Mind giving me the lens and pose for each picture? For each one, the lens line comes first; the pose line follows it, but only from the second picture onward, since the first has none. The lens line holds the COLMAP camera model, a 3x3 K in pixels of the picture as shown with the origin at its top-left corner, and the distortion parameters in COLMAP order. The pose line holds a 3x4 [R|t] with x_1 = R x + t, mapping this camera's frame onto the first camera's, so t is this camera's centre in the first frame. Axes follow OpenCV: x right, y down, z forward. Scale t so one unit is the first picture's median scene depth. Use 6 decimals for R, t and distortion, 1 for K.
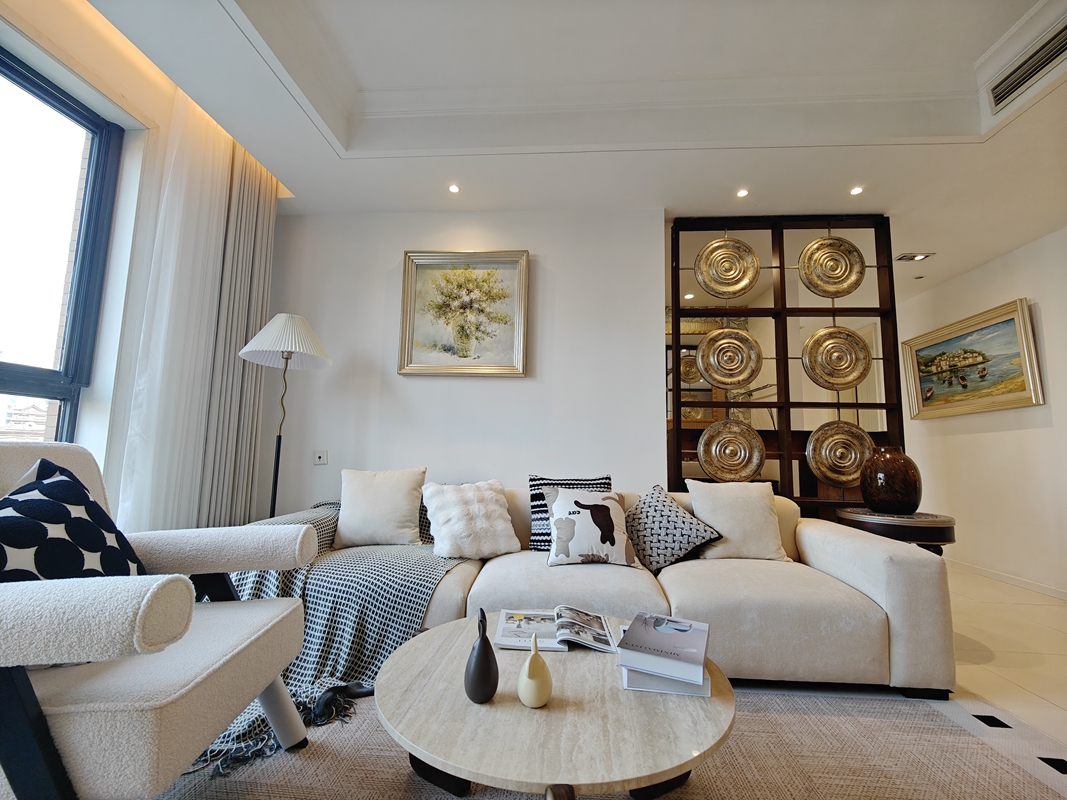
lens RADIAL K [[468.7, 0, 536.3], [0, 468.7, 397.7], [0, 0, 1]] dist [-0.000732, -0.000959]
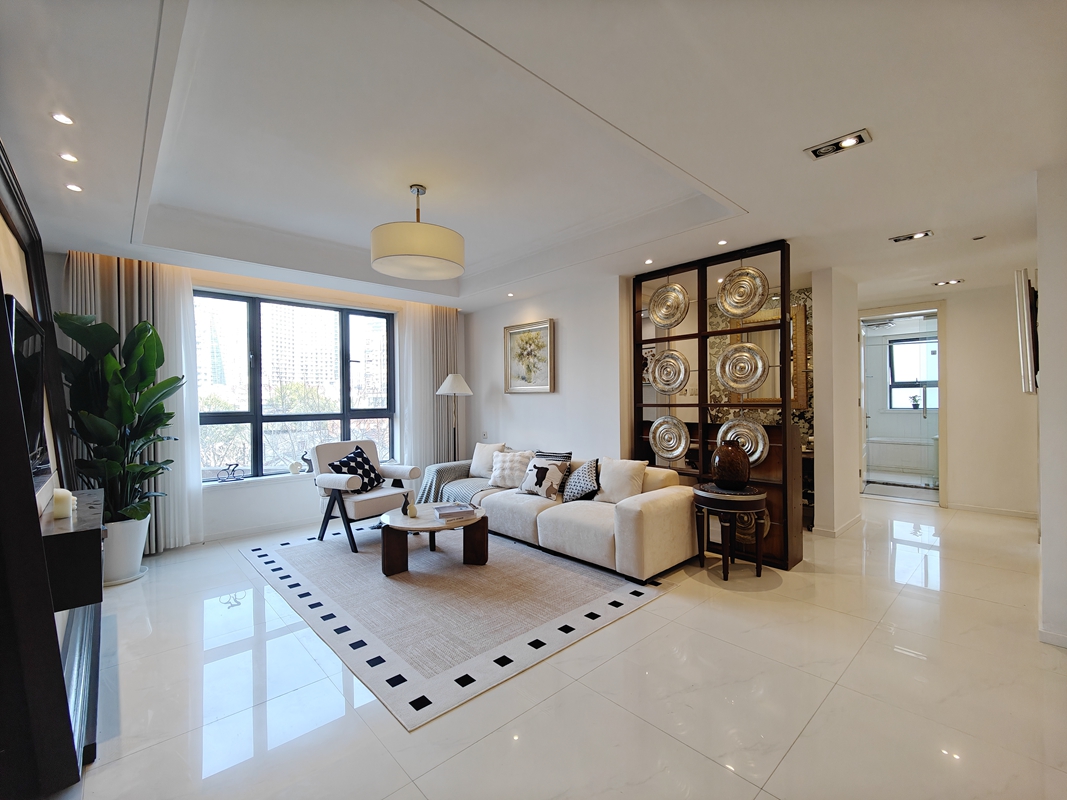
lens RADIAL K [[468.7, 0, 533.3], [0, 468.7, 402.0], [0, 0, 1]] dist [-0.000732, -0.000959]
pose [[0.722902, -0.023481, -0.690552, 1.108184], [0.108780, 0.990827, 0.080185, -0.155569], [0.682334, -0.133084, 0.718825, -0.309593]]
